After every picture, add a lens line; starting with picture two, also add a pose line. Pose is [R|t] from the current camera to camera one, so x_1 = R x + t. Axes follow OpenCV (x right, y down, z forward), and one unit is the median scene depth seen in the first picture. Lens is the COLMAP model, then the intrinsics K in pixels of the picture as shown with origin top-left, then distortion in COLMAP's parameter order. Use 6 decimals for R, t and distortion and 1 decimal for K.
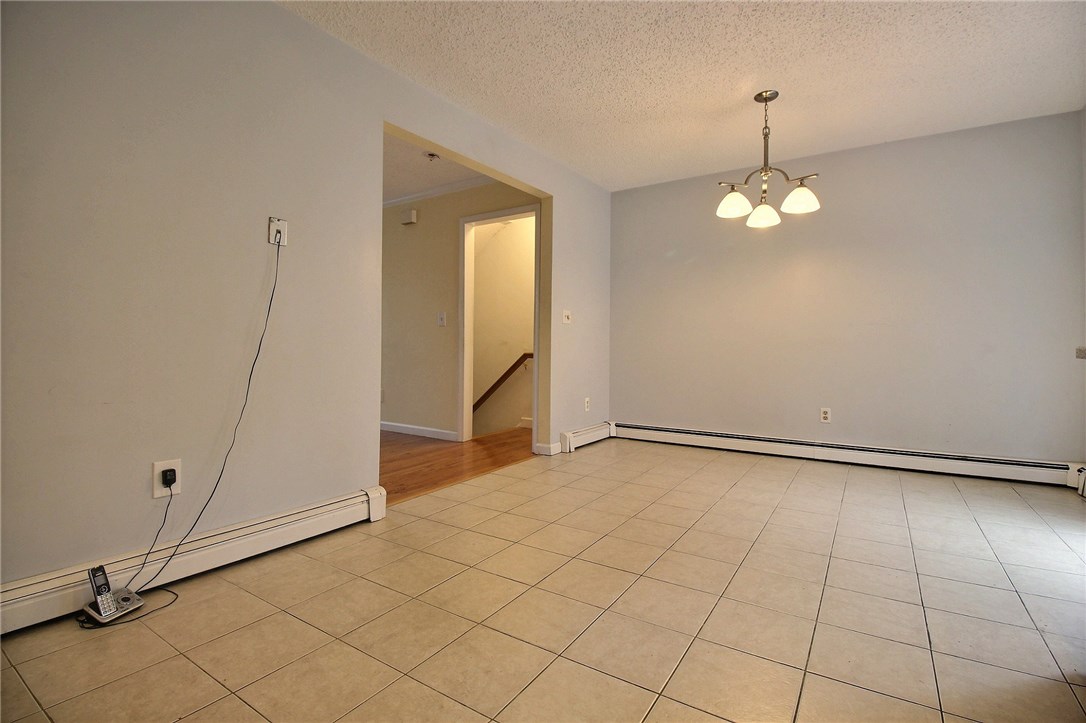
lens RADIAL K [[499.5, 0, 548.6], [0, 499.5, 355.8], [0, 0, 1]] dist [-0.004822, -0.000508]
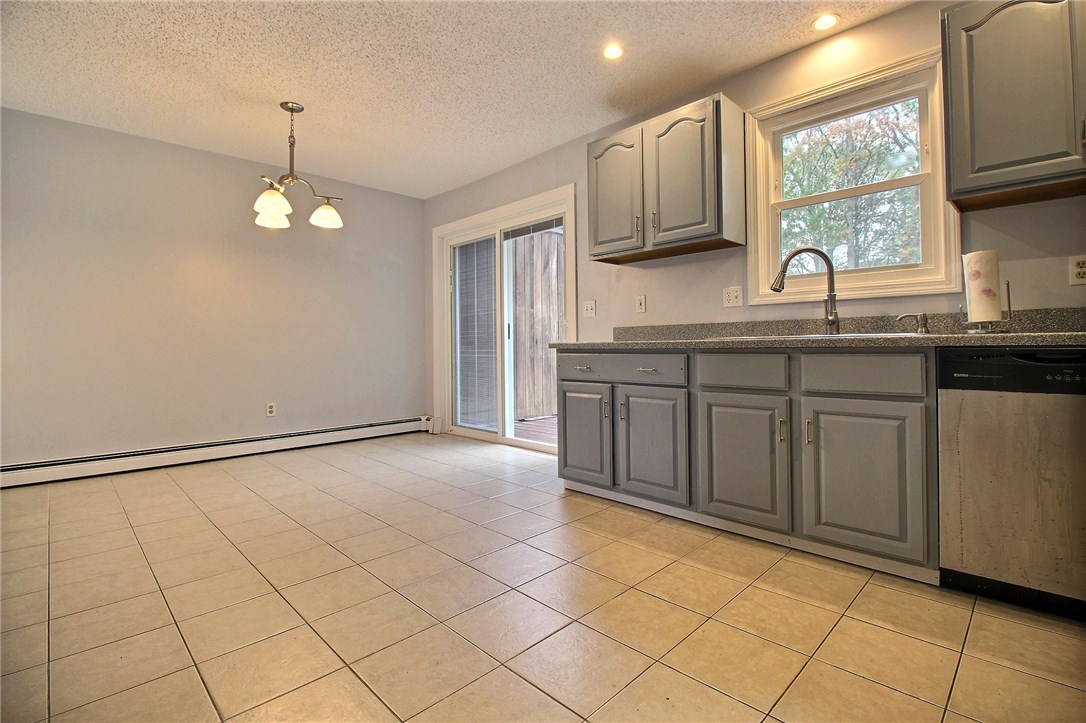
lens RADIAL K [[499.5, 0, 550.4], [0, 499.5, 352.9], [0, 0, 1]] dist [-0.004822, -0.000508]
pose [[0.201754, -0.015463, 0.979314, -0.493782], [0.022880, 0.999677, 0.011071, -0.000146], [-0.979169, 0.020173, 0.202042, 0.262064]]
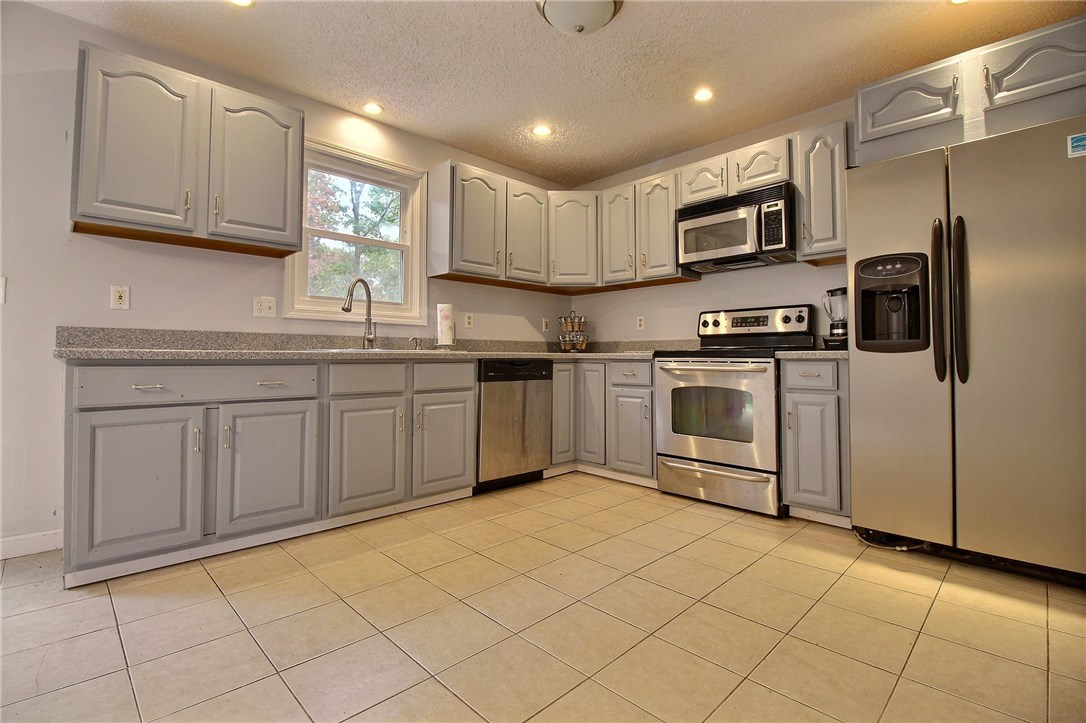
lens RADIAL K [[499.5, 0, 543.4], [0, 499.5, 358.8], [0, 0, 1]] dist [-0.004822, -0.000508]
pose [[-0.976550, -0.003986, 0.215253, -0.188108], [-0.000524, 0.999870, 0.016140, -0.007417], [-0.215289, 0.015648, -0.976425, 0.926392]]
